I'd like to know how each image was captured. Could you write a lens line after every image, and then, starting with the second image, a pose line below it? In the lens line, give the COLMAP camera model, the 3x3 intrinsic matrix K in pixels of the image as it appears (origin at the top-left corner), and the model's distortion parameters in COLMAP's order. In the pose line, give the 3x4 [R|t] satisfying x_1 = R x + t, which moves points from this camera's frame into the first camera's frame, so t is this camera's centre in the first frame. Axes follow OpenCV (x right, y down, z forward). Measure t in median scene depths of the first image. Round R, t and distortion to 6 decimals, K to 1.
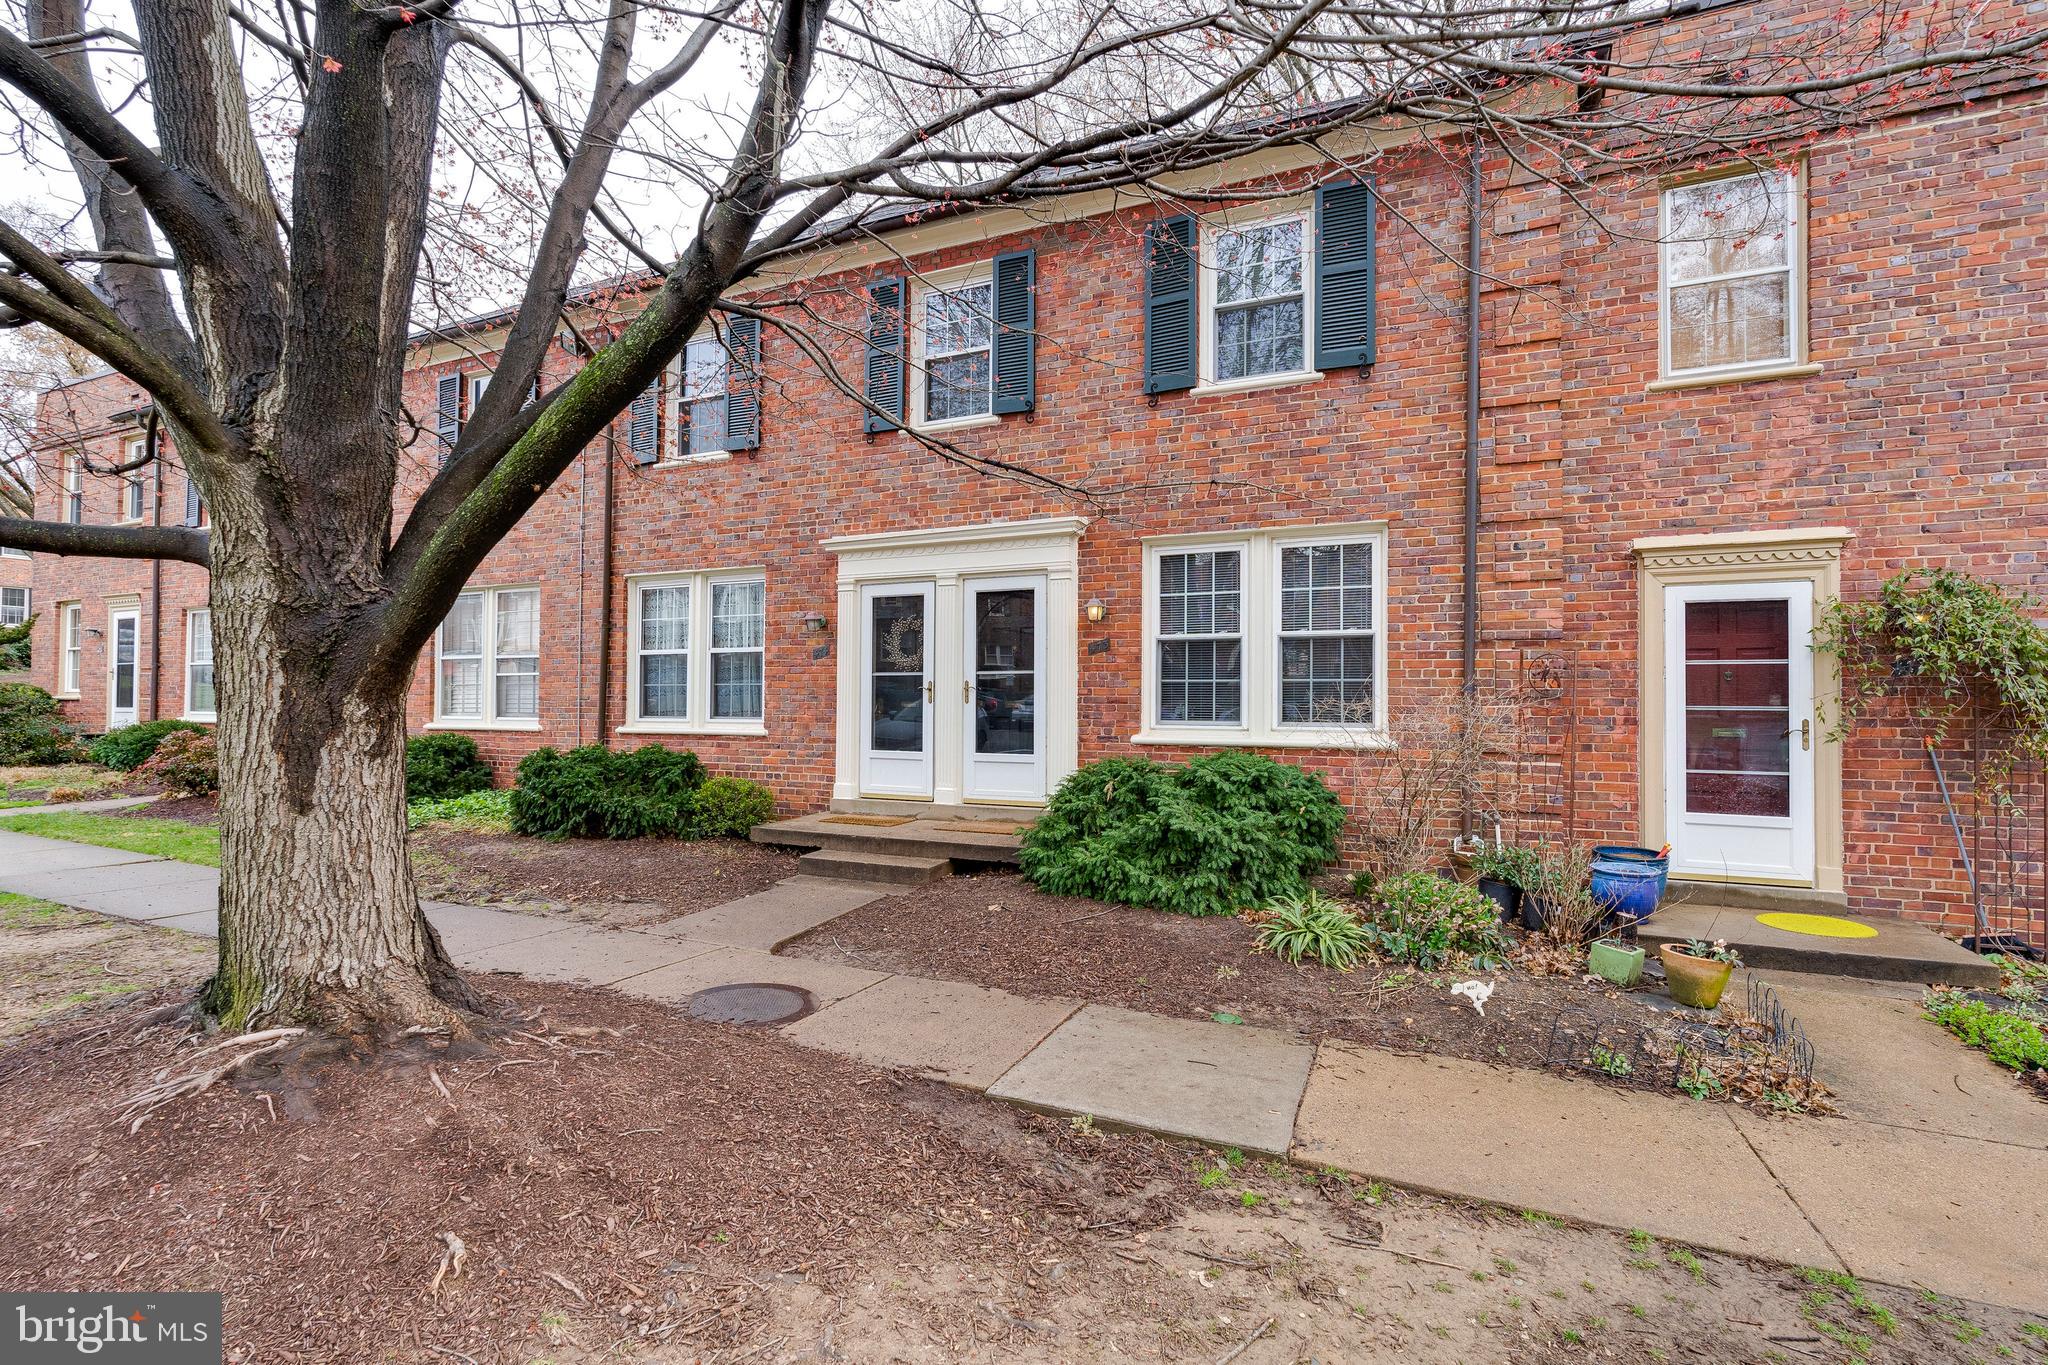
lens RADIAL K [[926.0, 0, 1043.6], [0, 926.0, 689.7], [0, 0, 1]] dist [-0.003945, 0.000664]
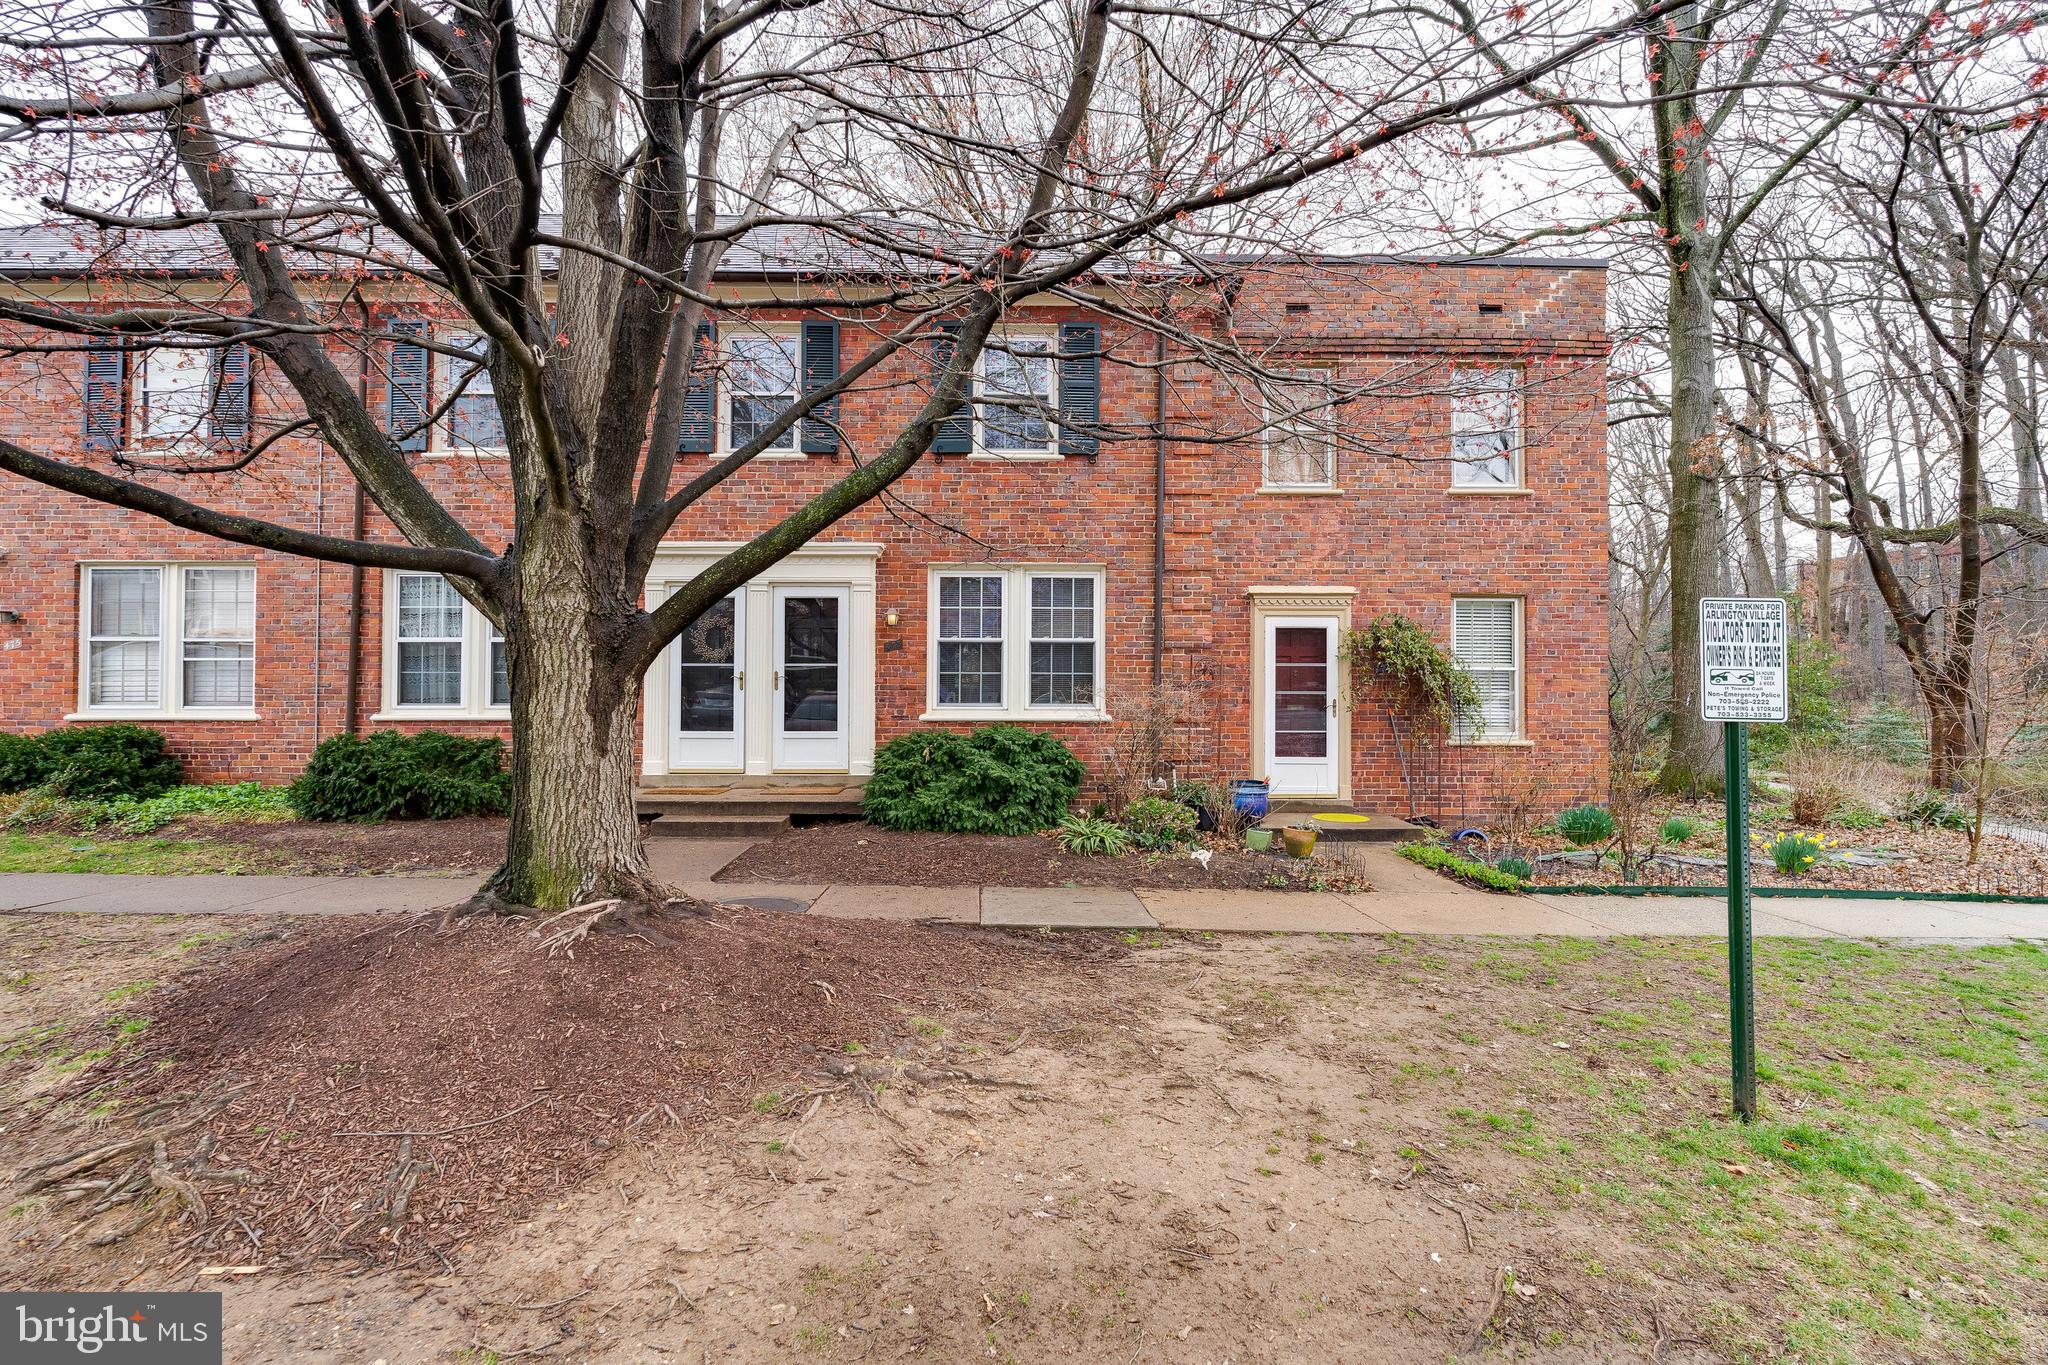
lens RADIAL K [[926.0, 0, 1017.2], [0, 926.0, 691.9], [0, 0, 1]] dist [-0.003945, 0.000664]
pose [[0.909964, 0.001542, 0.414684, -0.349634], [-0.005076, 0.999960, 0.007419, 0.007577], [-0.414655, -0.008856, 0.909935, -0.258989]]
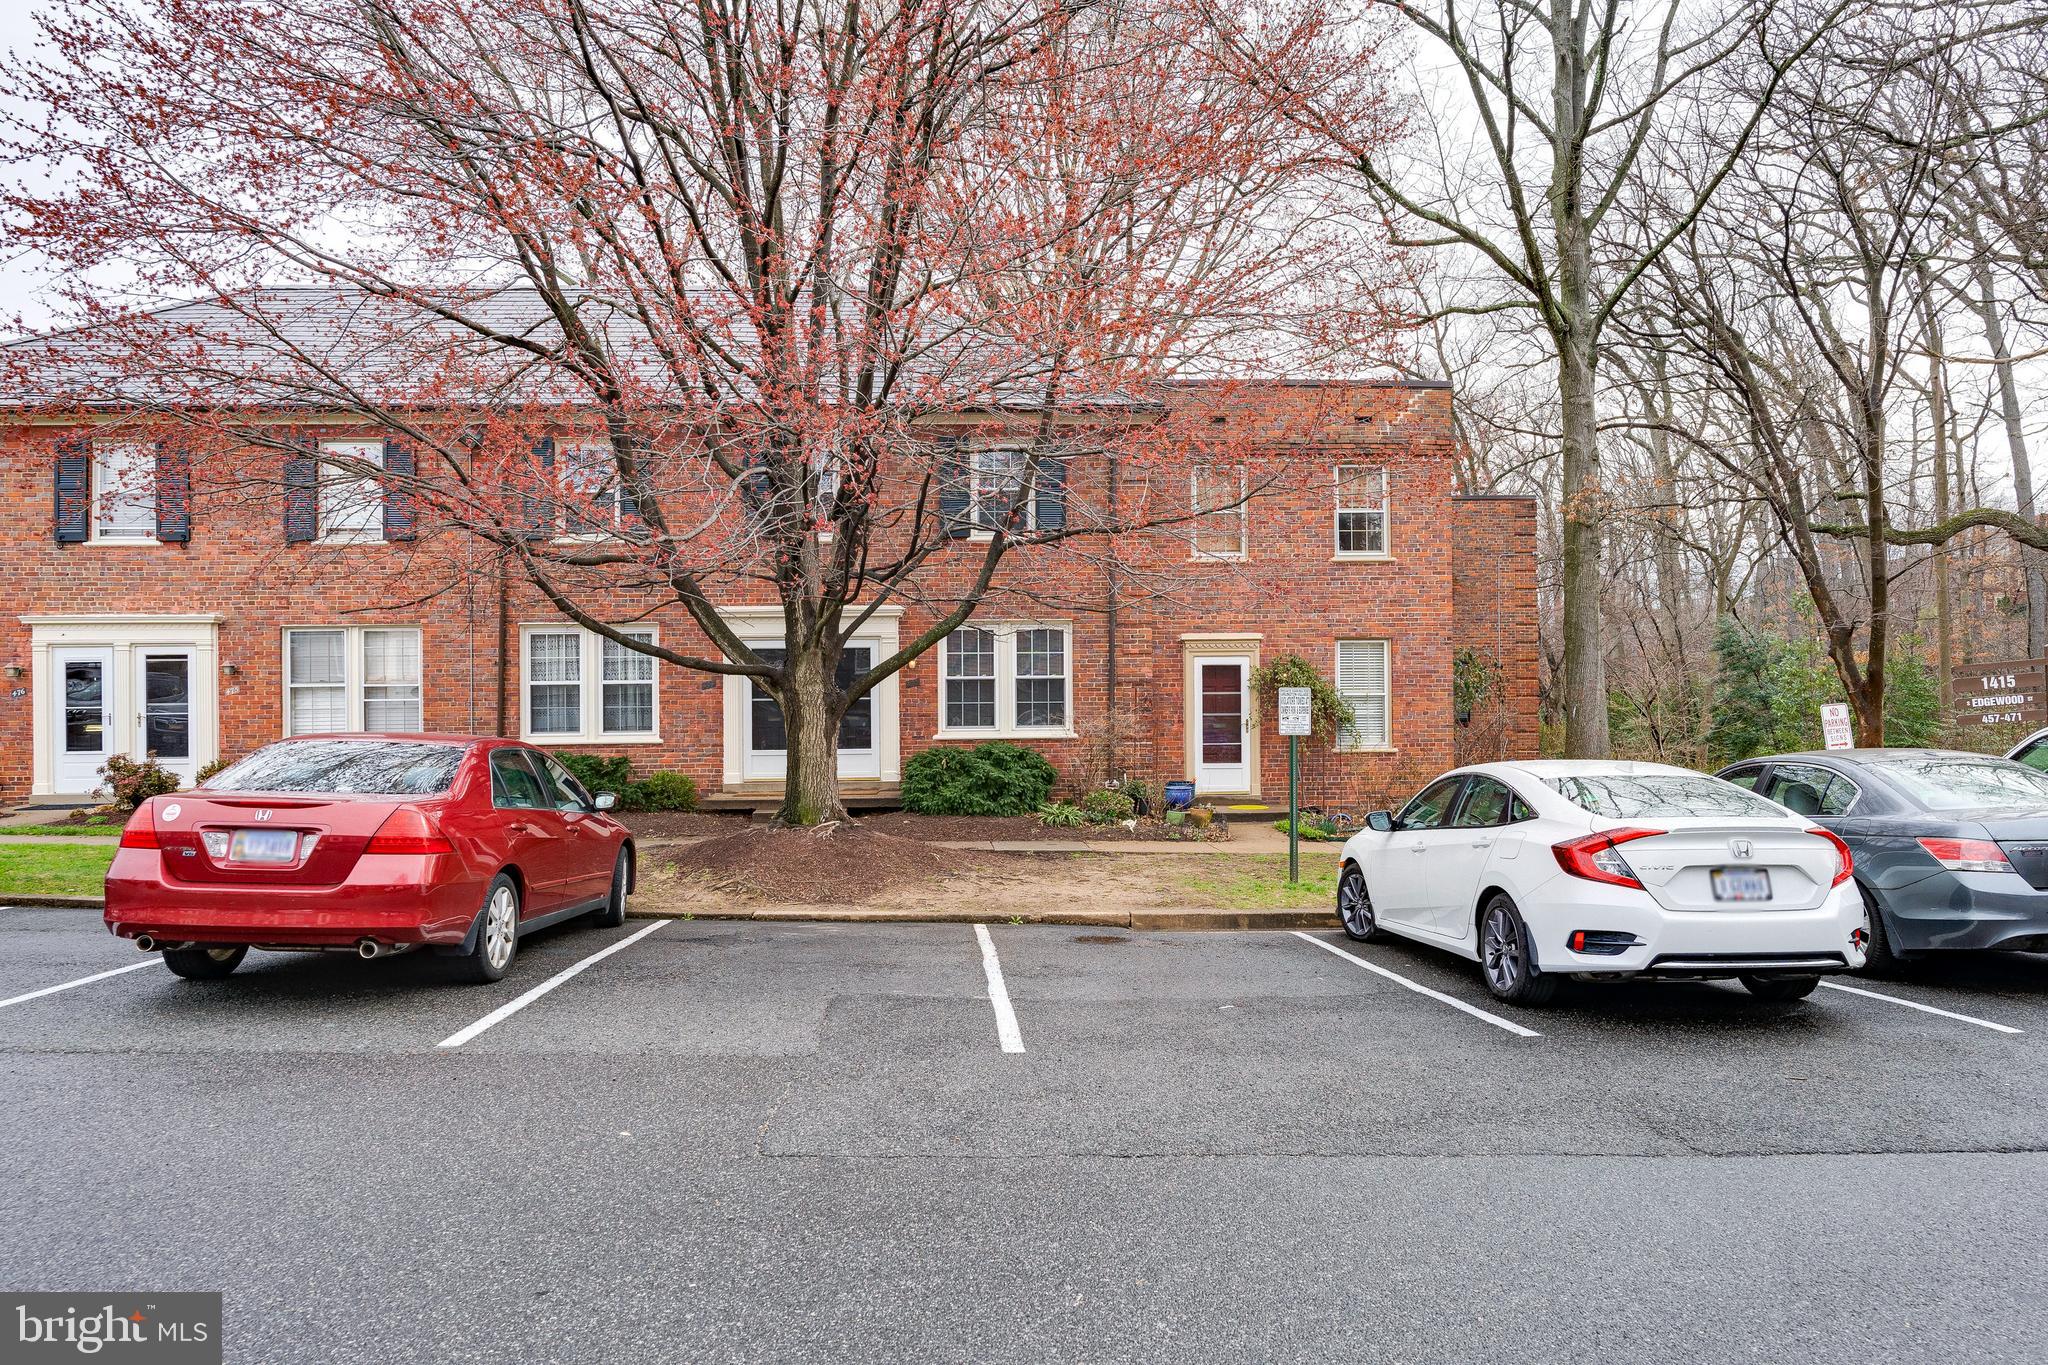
lens RADIAL K [[1499.4, 0, 1039.0], [0, 1499.4, 718.2], [0, 0, 1]] dist [0.001763, -0.001961]
pose [[0.892354, -0.017742, 0.450988, -1.079290], [0.007158, 0.999658, 0.025164, -0.055659], [-0.451280, -0.019227, 0.892175, -1.721035]]
